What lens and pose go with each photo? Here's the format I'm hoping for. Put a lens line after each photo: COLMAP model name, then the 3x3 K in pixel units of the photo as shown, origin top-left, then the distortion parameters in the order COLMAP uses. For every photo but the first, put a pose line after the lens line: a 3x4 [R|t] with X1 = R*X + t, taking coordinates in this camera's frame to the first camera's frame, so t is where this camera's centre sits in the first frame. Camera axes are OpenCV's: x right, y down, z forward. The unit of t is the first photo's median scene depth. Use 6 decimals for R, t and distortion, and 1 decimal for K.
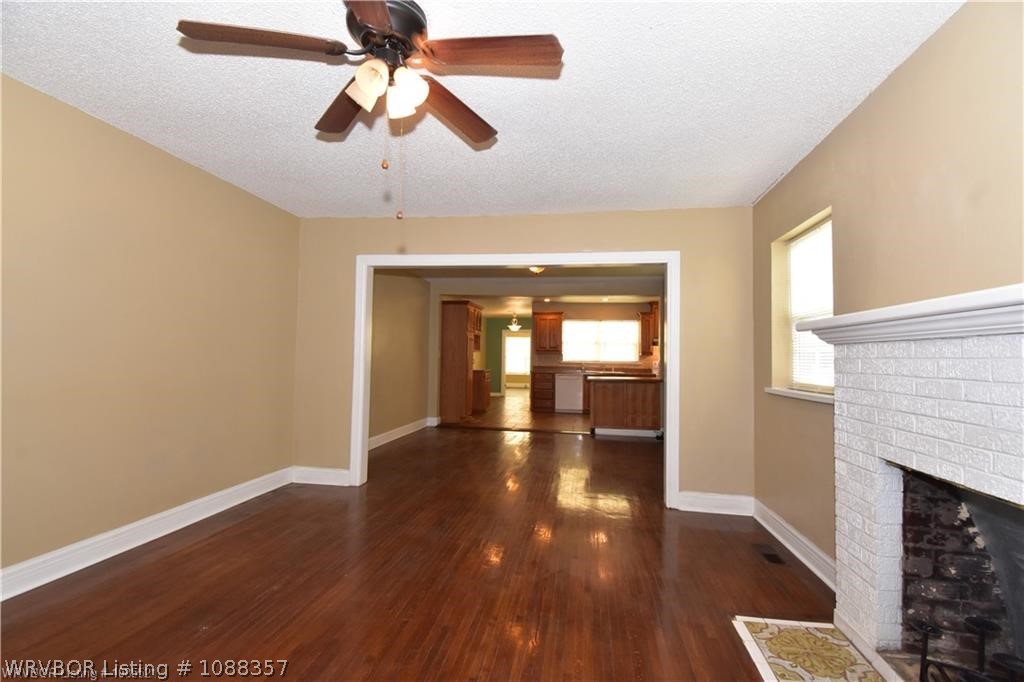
lens RADIAL K [[453.2, 0, 517.5], [0, 453.2, 339.2], [0, 0, 1]] dist [0.021594, -0.027237]
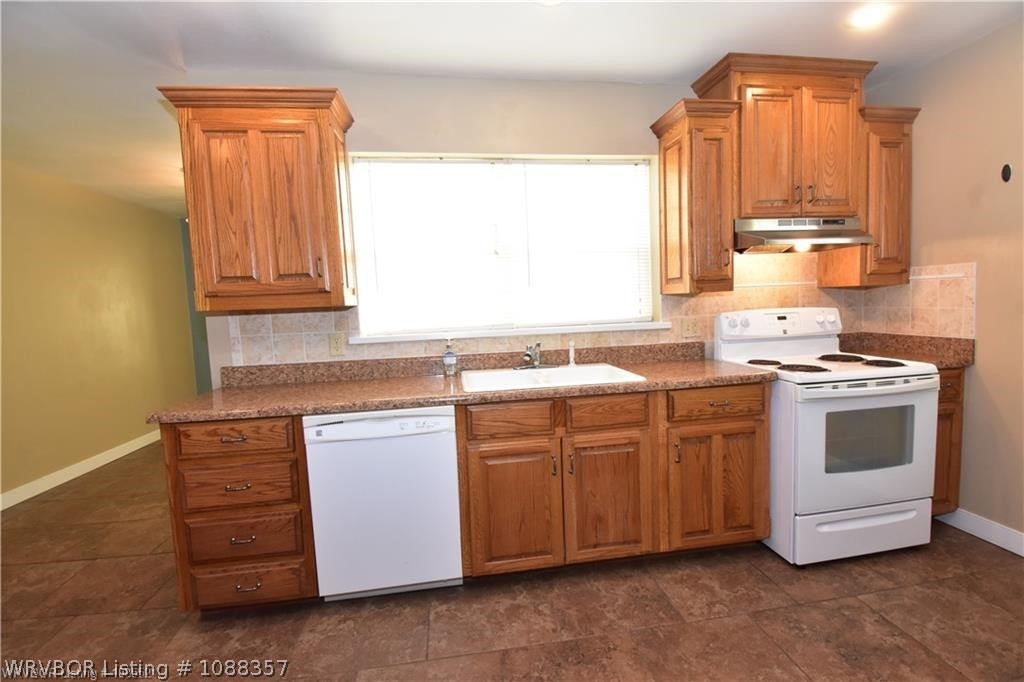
lens RADIAL K [[453.2, 0, 517.5], [0, 453.2, 339.2], [0, 0, 1]] dist [0.021594, -0.027237]
pose [[0.953204, -0.081966, 0.291005, 0.114592], [0.046797, 0.990948, 0.125829, 0.025952], [-0.298684, -0.106323, 0.948411, 0.794832]]
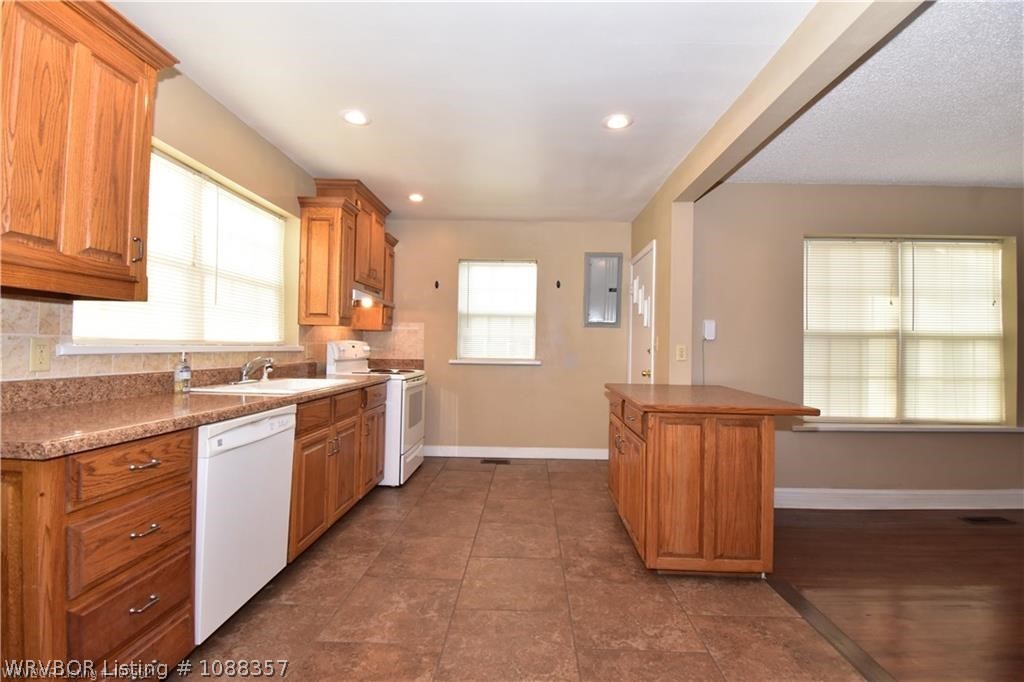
lens RADIAL K [[453.2, 0, 517.5], [0, 453.2, 339.2], [0, 0, 1]] dist [0.021594, -0.027237]
pose [[-0.121791, -0.005414, 0.992541, -0.085573], [-0.061939, 0.998078, -0.002156, 0.038968], [-0.990621, -0.061739, -0.121892, 0.902972]]
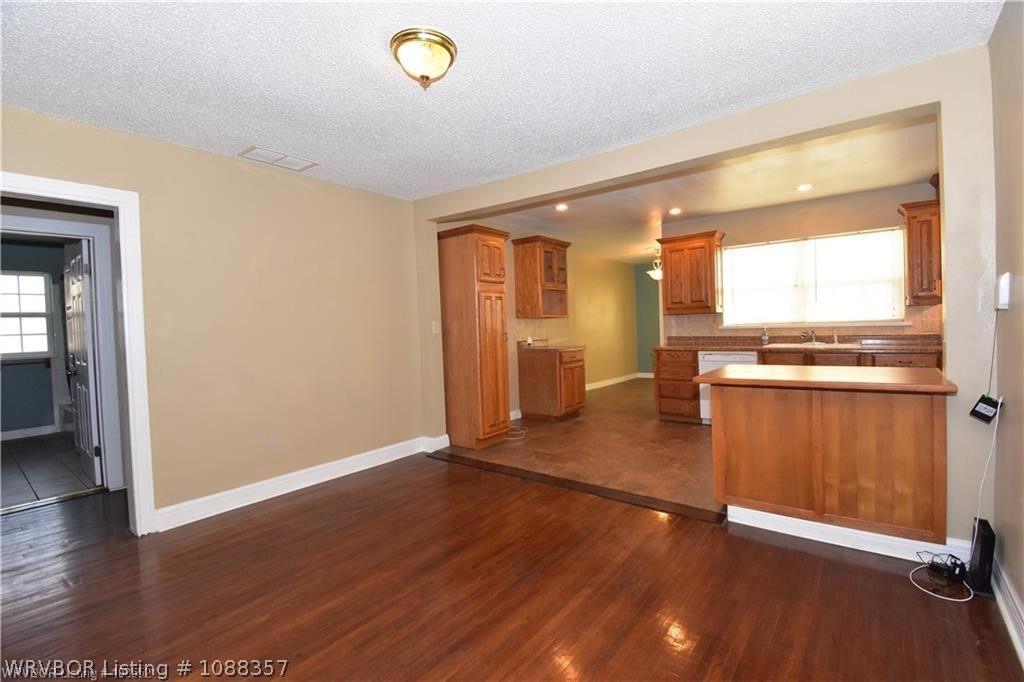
lens RADIAL K [[453.2, 0, 517.5], [0, 453.2, 339.2], [0, 0, 1]] dist [0.021594, -0.027237]
pose [[0.871543, -0.033178, -0.489196, 0.157468], [0.070161, 0.995880, 0.057455, 0.017592], [0.485274, -0.084397, 0.870279, 0.441148]]
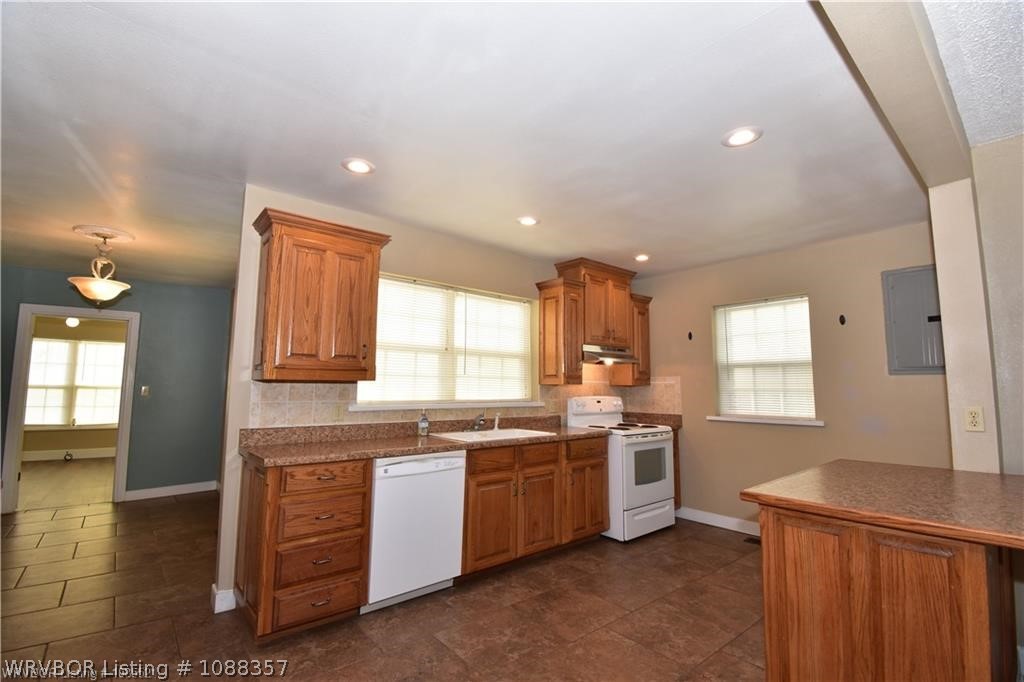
lens RADIAL K [[453.2, 0, 517.5], [0, 453.2, 339.2], [0, 0, 1]] dist [0.021594, -0.027237]
pose [[0.656961, 0.066343, 0.751000, -0.058330], [-0.025590, 0.997509, -0.065733, 0.023538], [-0.753490, 0.023966, 0.657022, 0.762587]]
